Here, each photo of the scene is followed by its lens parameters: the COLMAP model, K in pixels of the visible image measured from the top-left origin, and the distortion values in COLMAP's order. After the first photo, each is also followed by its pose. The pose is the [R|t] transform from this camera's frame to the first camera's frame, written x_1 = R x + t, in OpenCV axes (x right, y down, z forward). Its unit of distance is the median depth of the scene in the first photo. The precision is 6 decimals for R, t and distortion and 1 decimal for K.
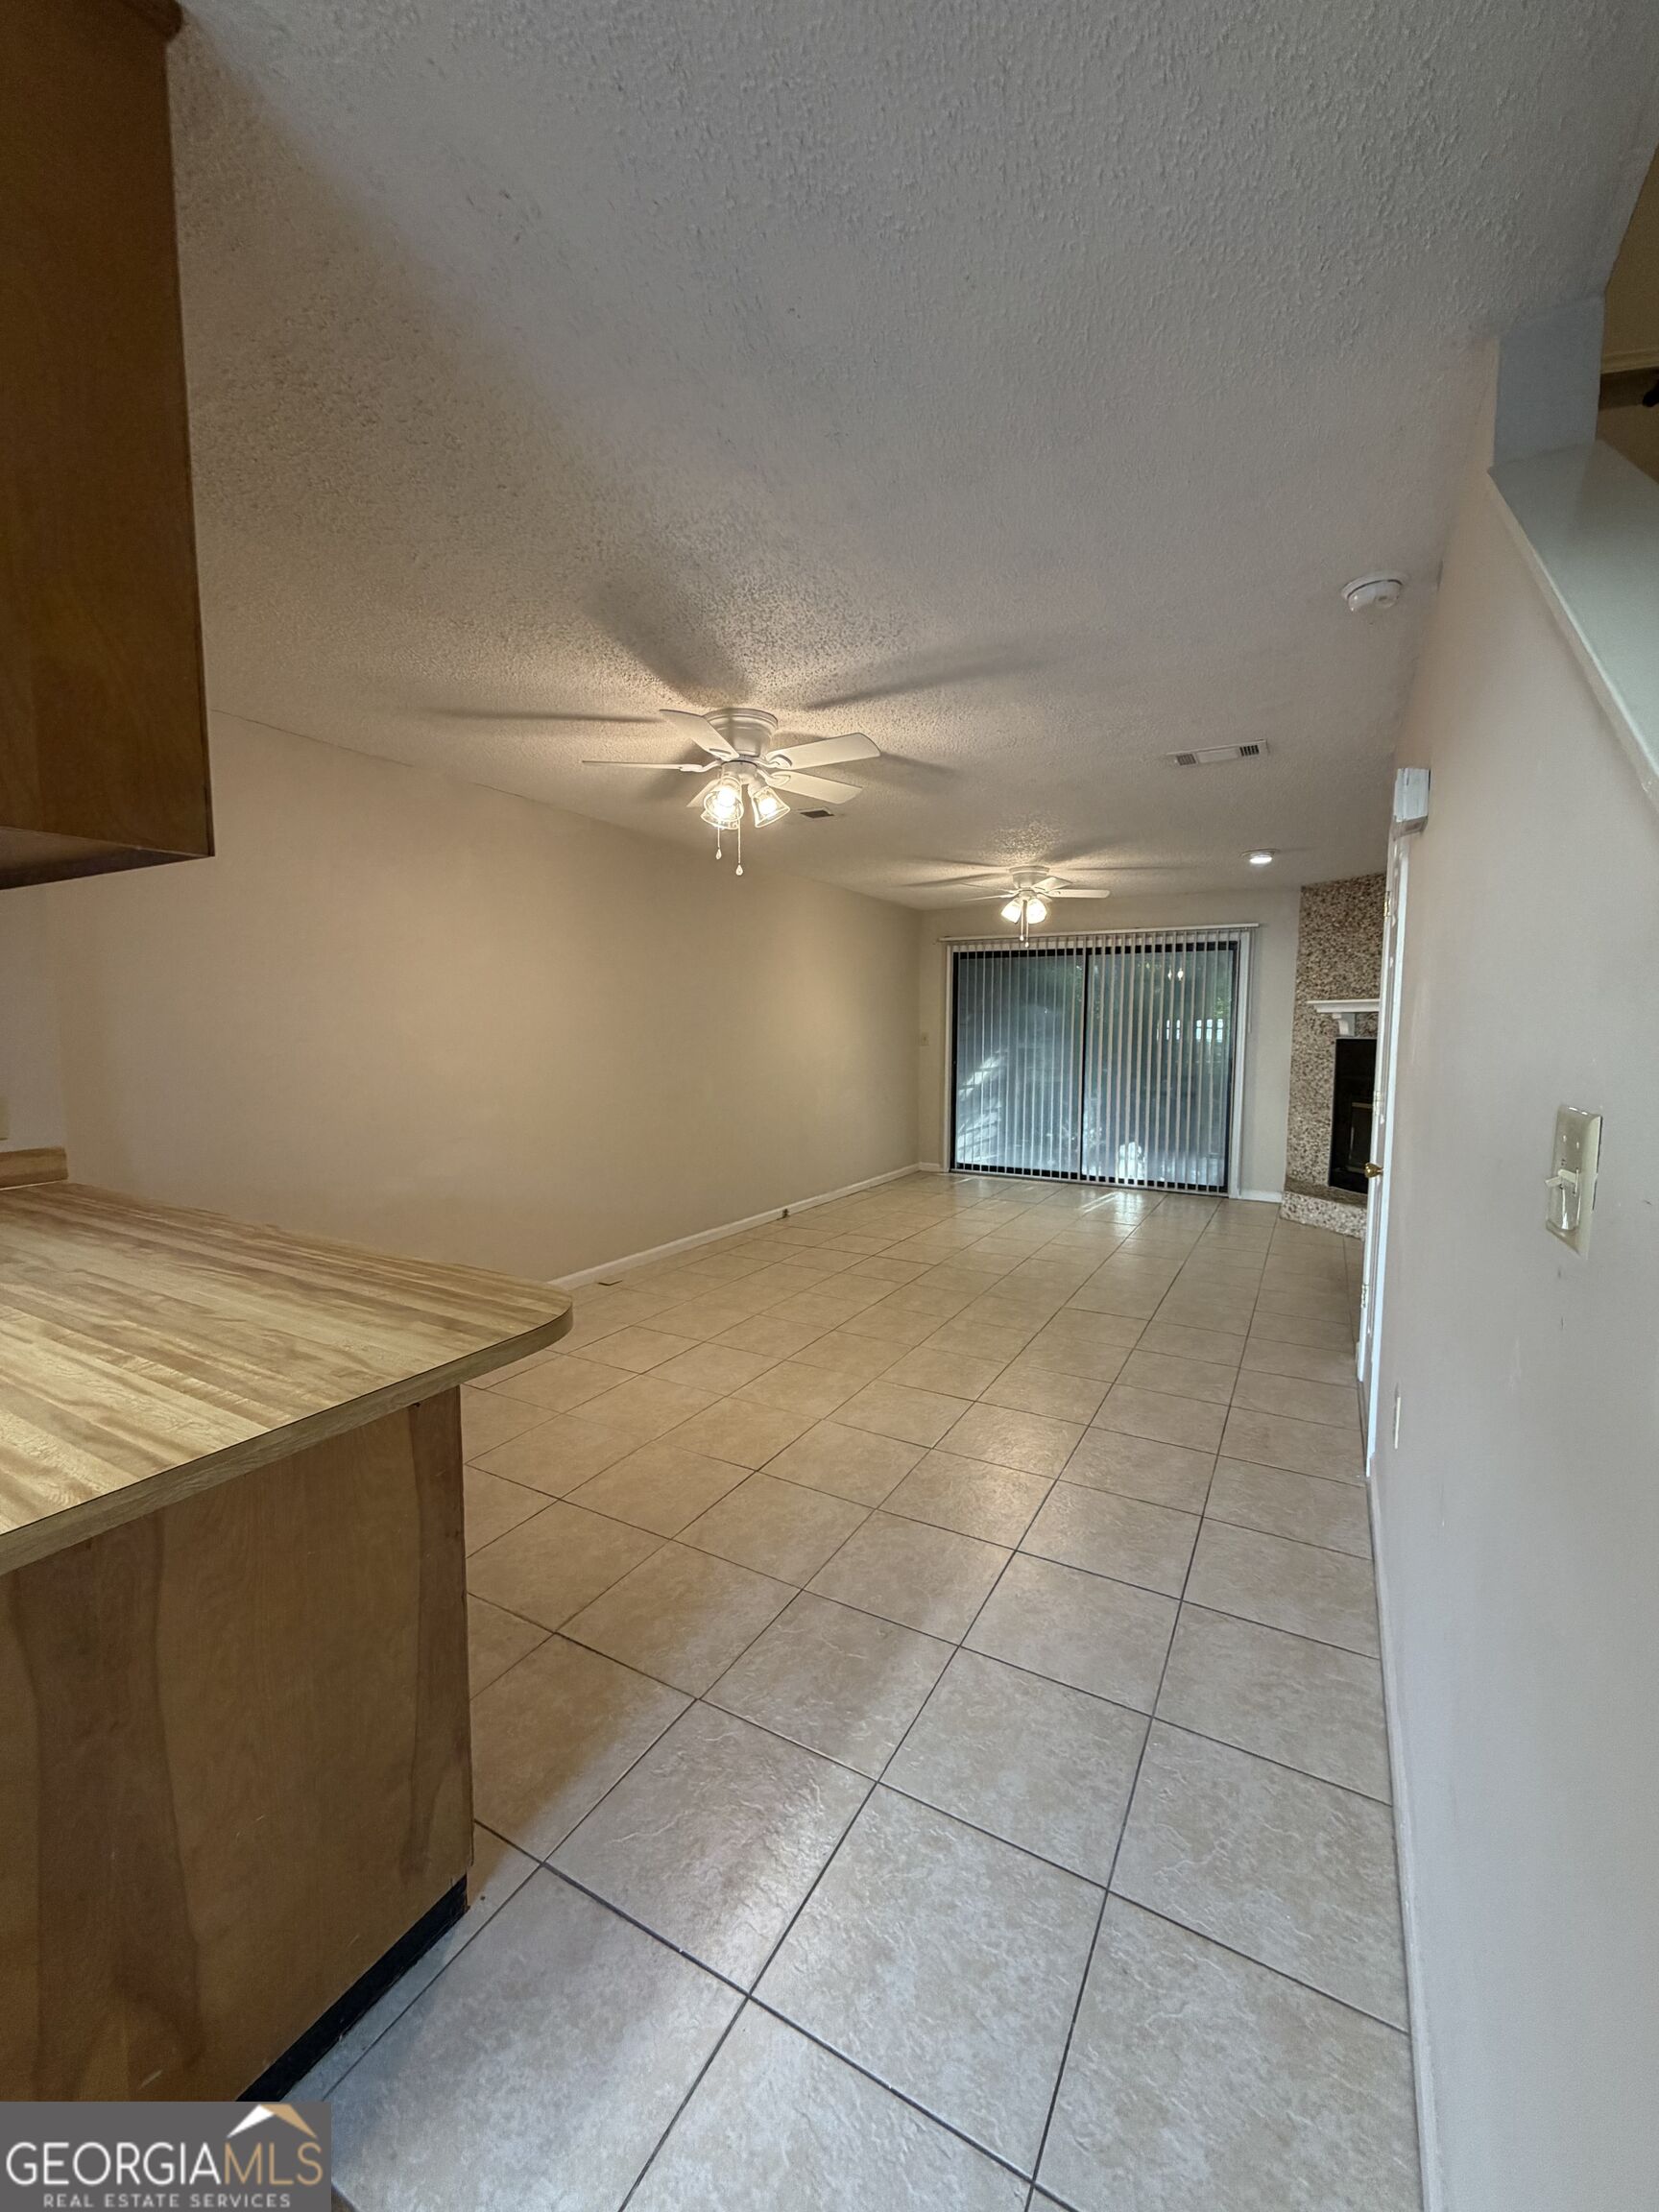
lens RADIAL K [[881.3, 0, 831.9], [0, 881.3, 1096.0], [0, 0, 1]] dist [-0.000197, -0.000084]
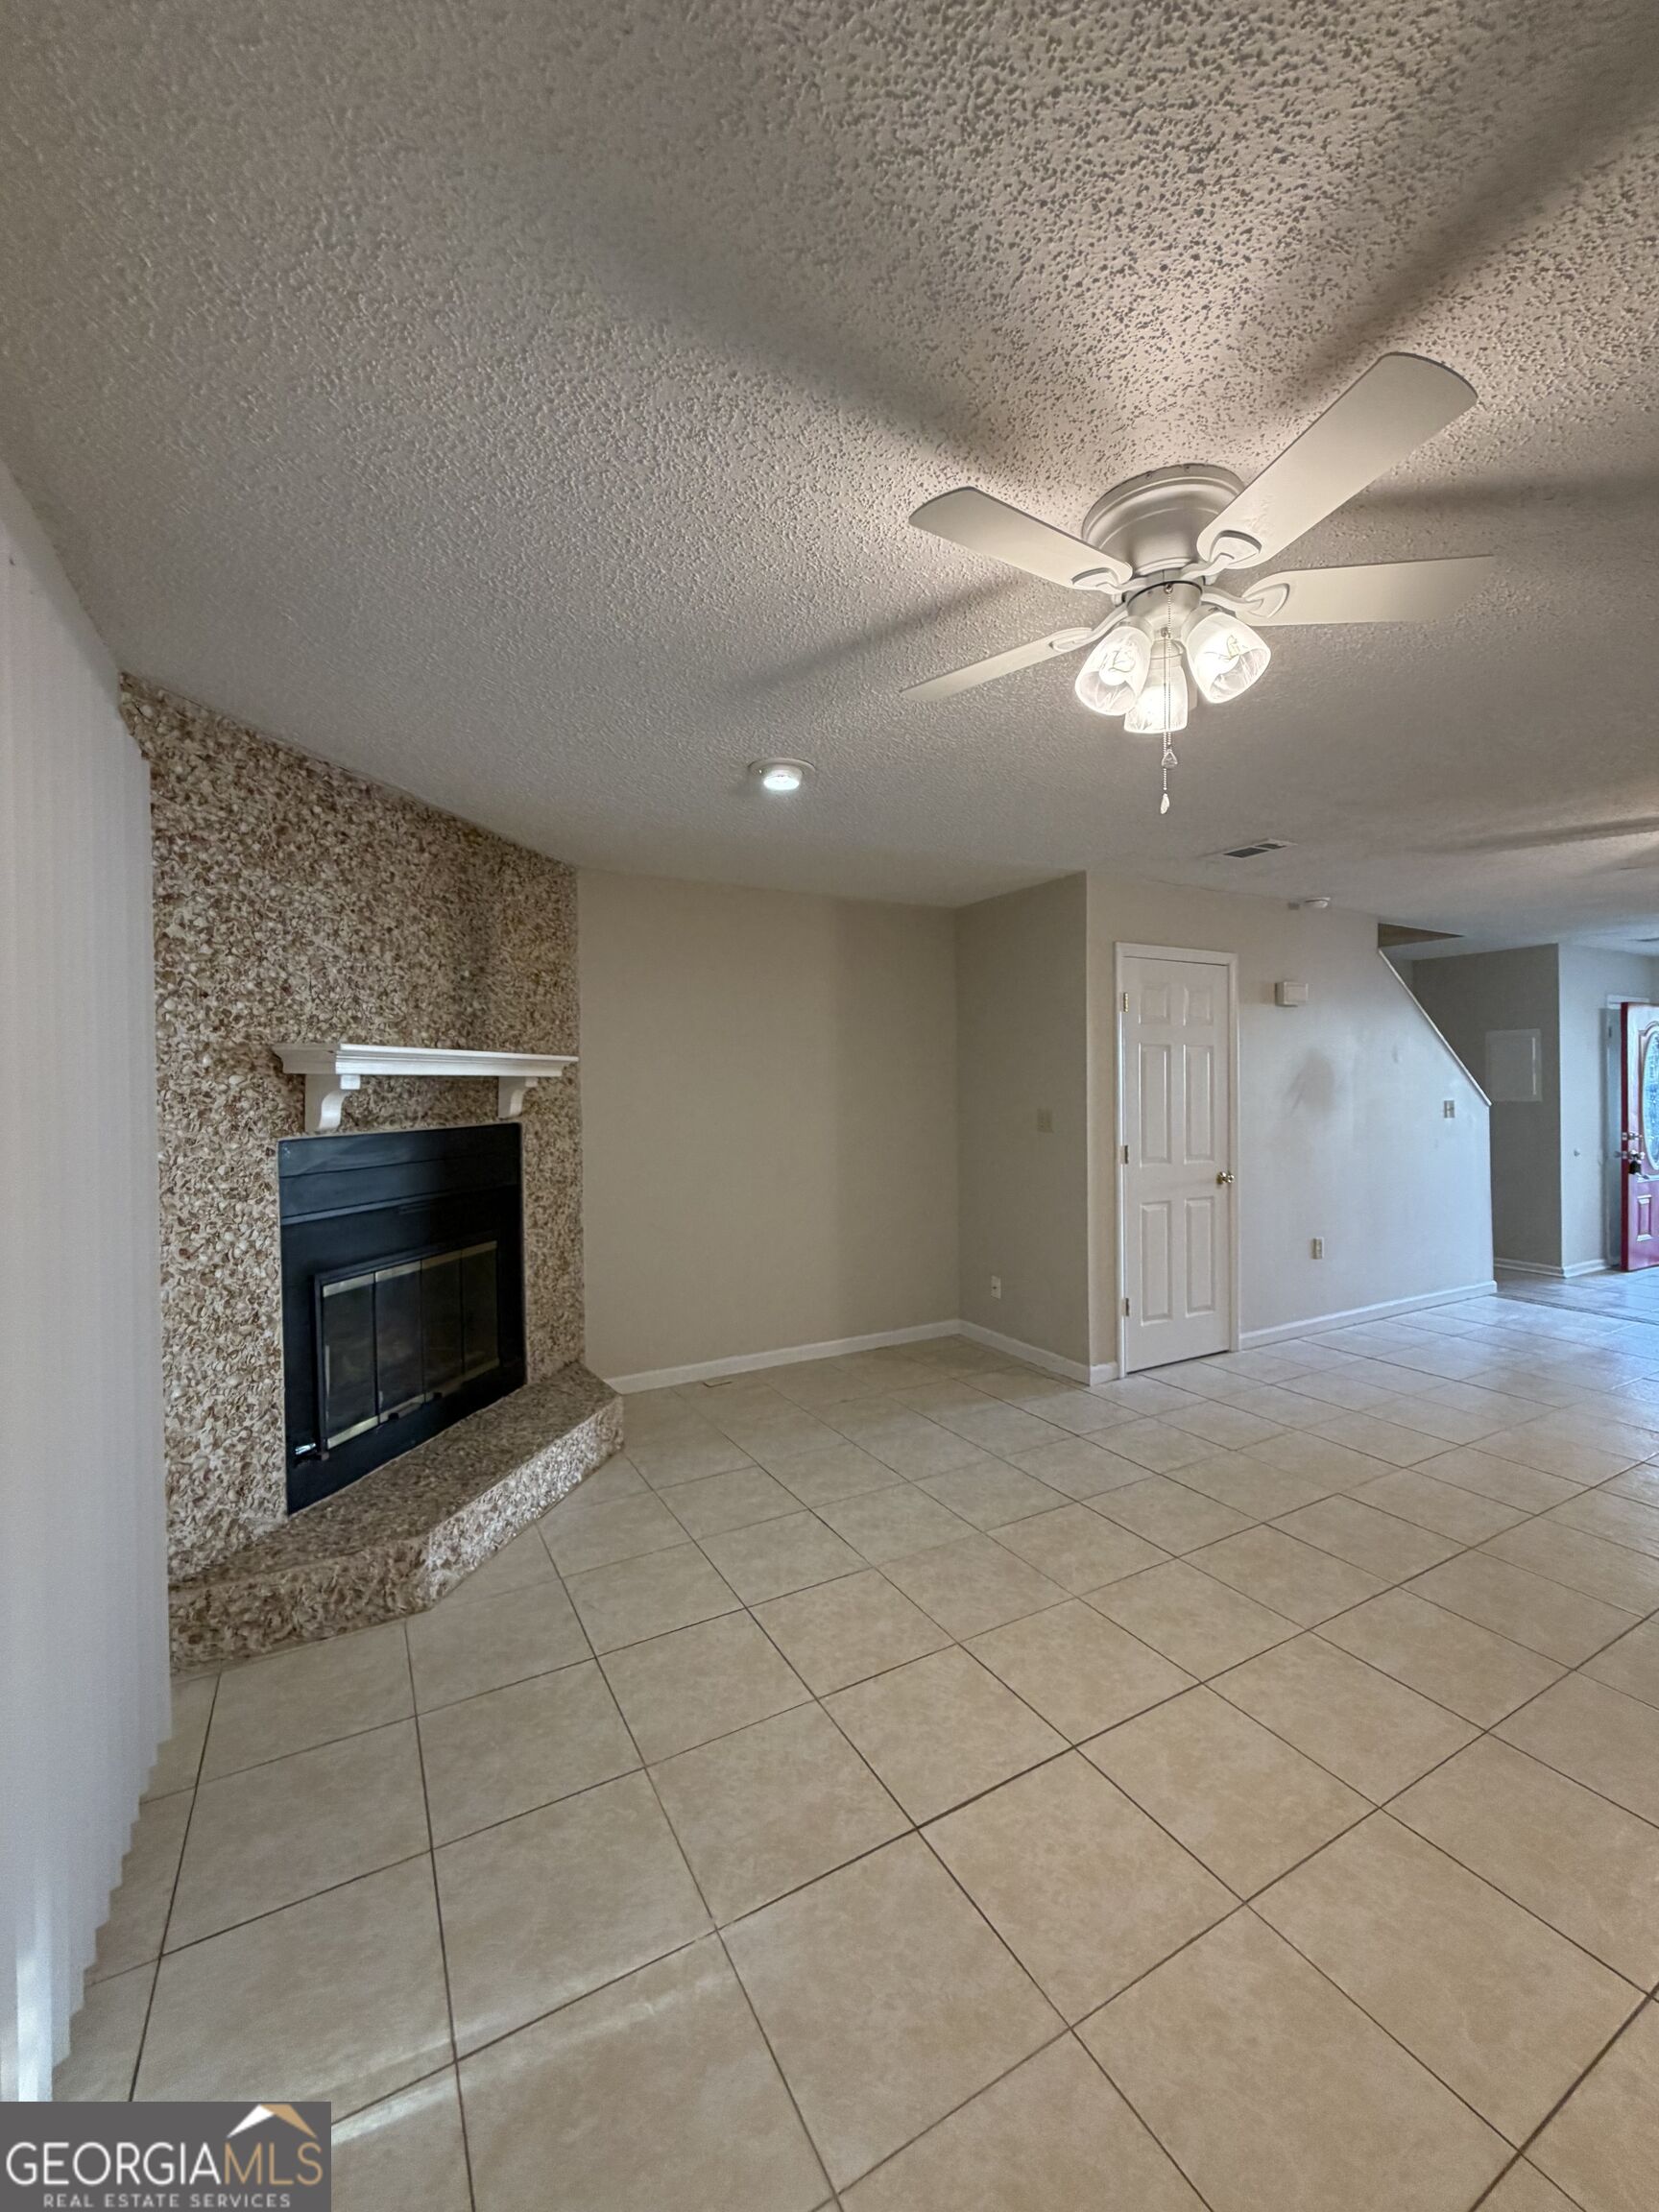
lens RADIAL K [[881.3, 0, 829.4], [0, 881.3, 1097.4], [0, 0, 1]] dist [-0.000197, -0.000084]
pose [[-0.849749, -0.005284, 0.527161, 0.203347], [0.046429, 0.995314, 0.084818, -0.135800], [-0.525139, 0.096550, -0.845522, 1.537342]]
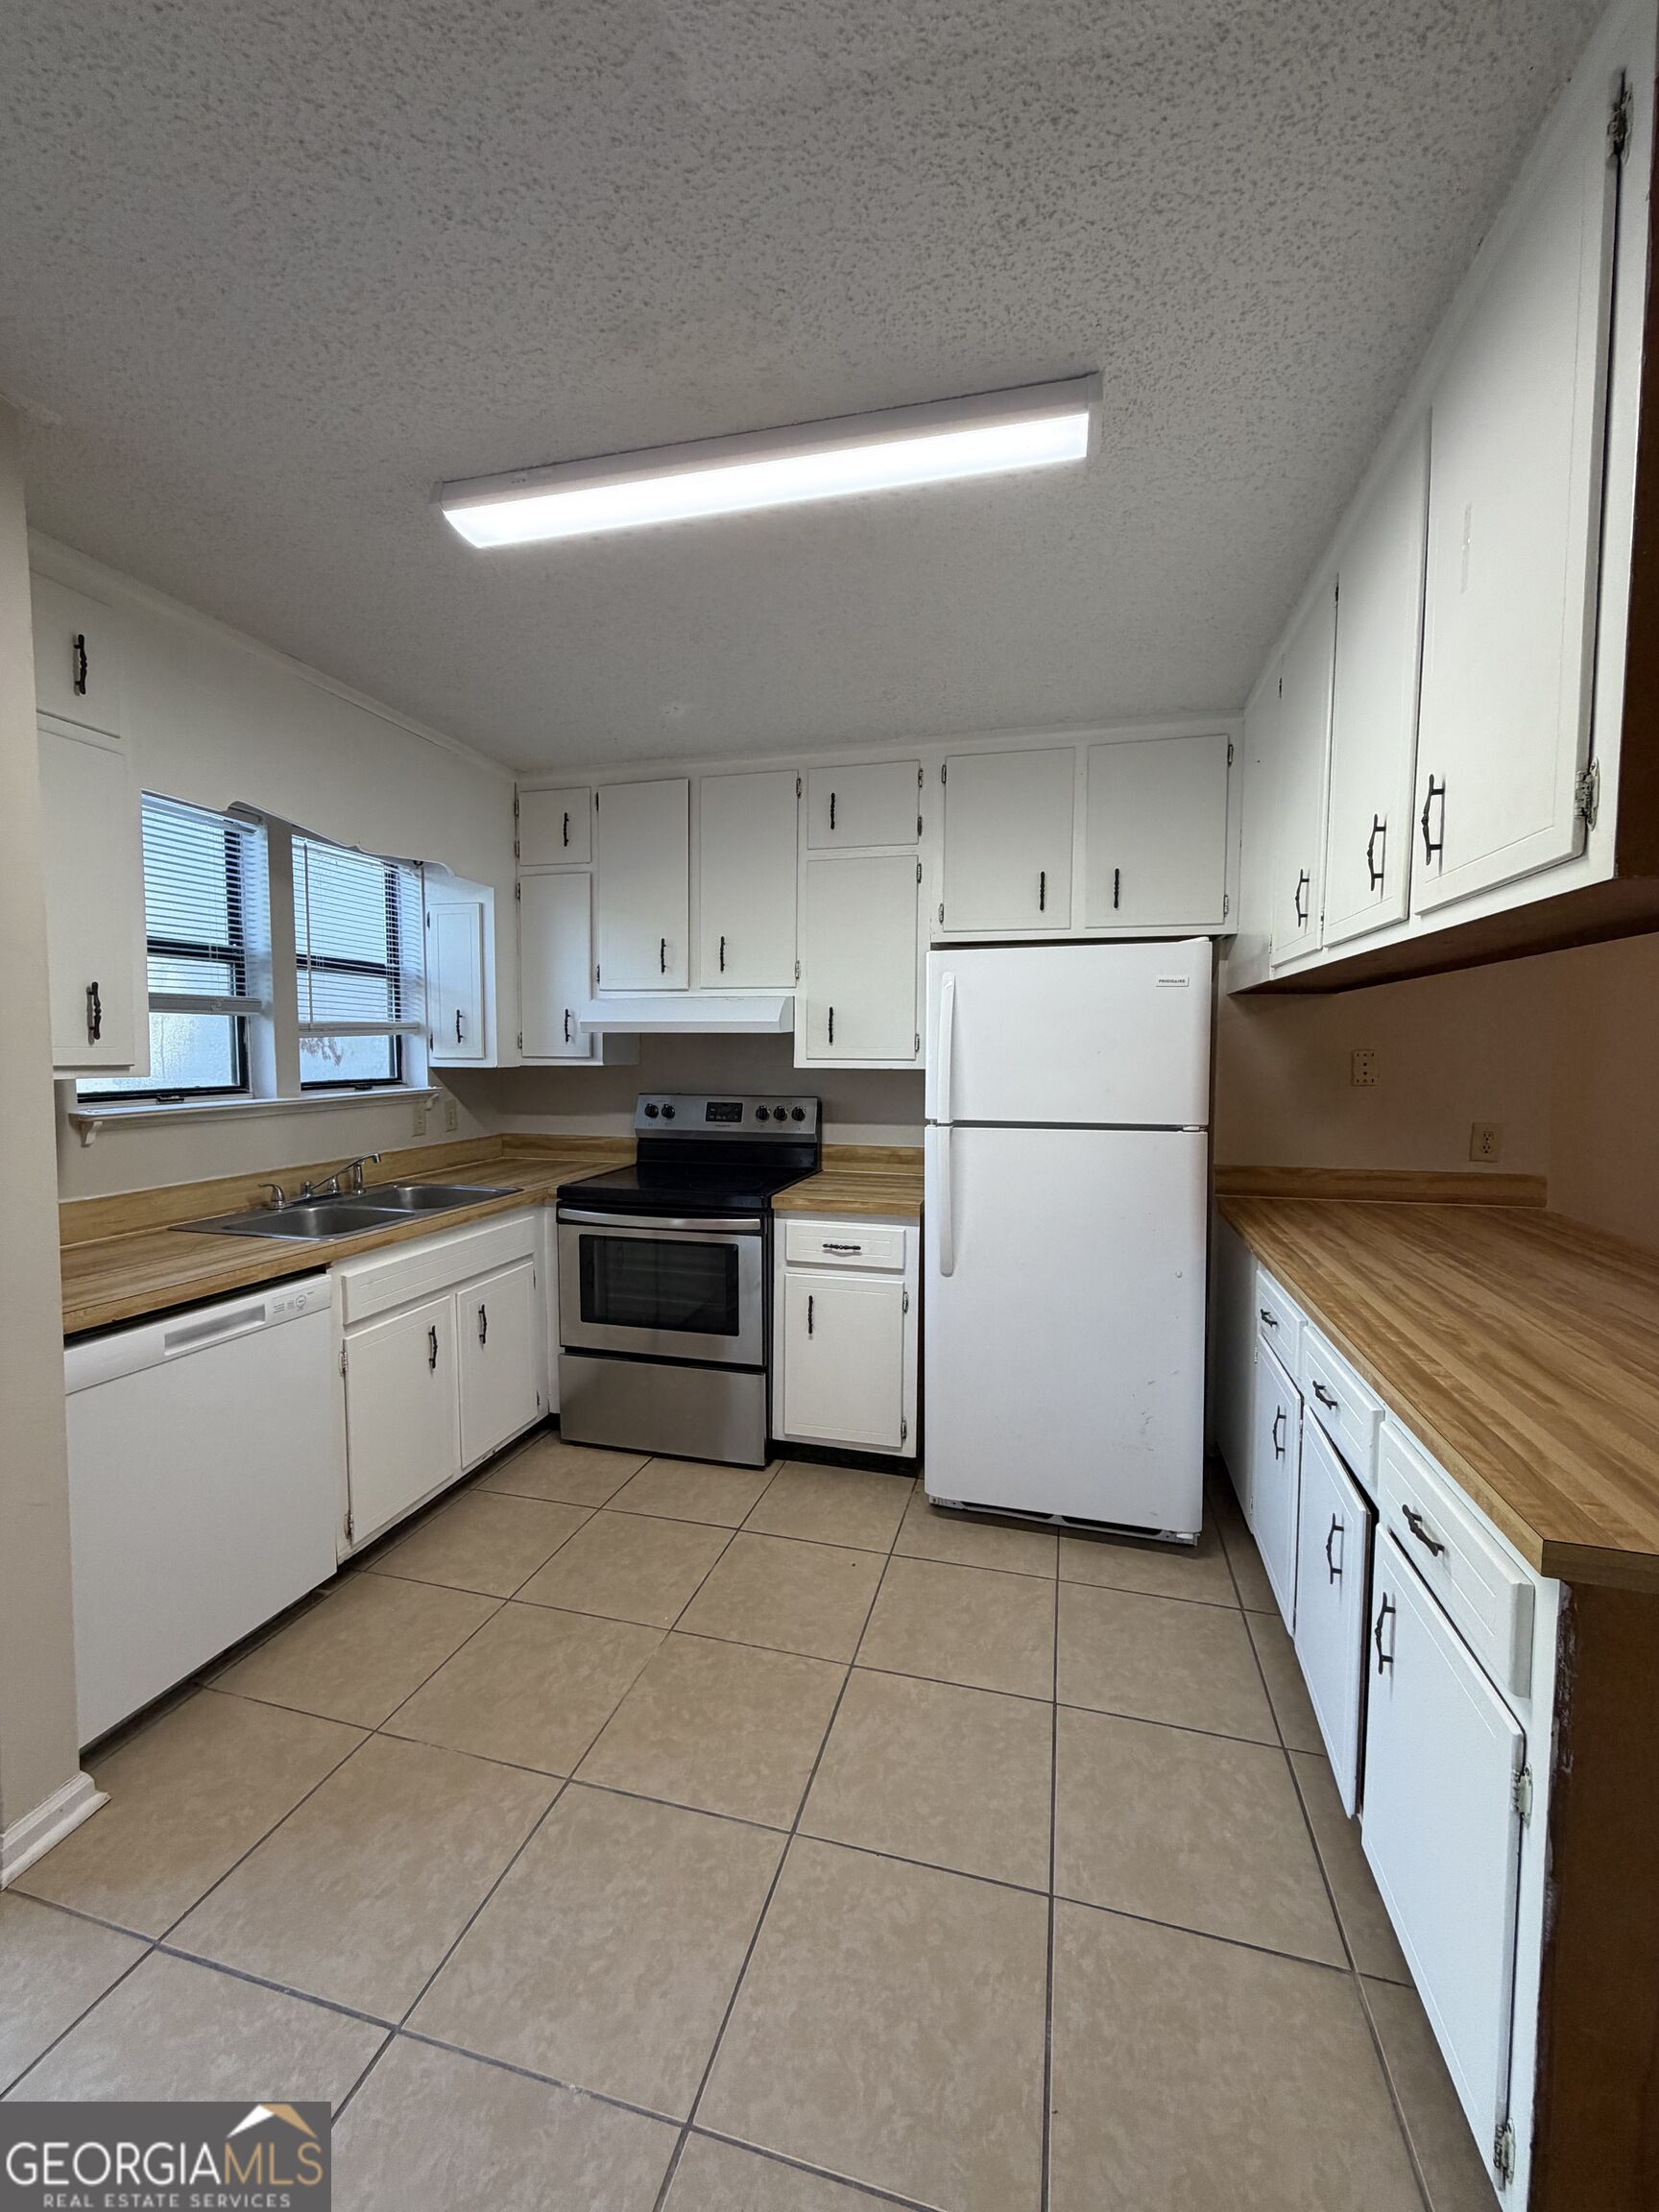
lens RADIAL K [[881.3, 0, 834.0], [0, 881.3, 1096.1], [0, 0, 1]] dist [-0.000197, -0.000084]
pose [[0.247987, 0.053860, -0.967265, -0.037410], [-0.089794, 0.995433, 0.032407, 0.002489], [0.964593, 0.078818, 0.251691, -0.045752]]
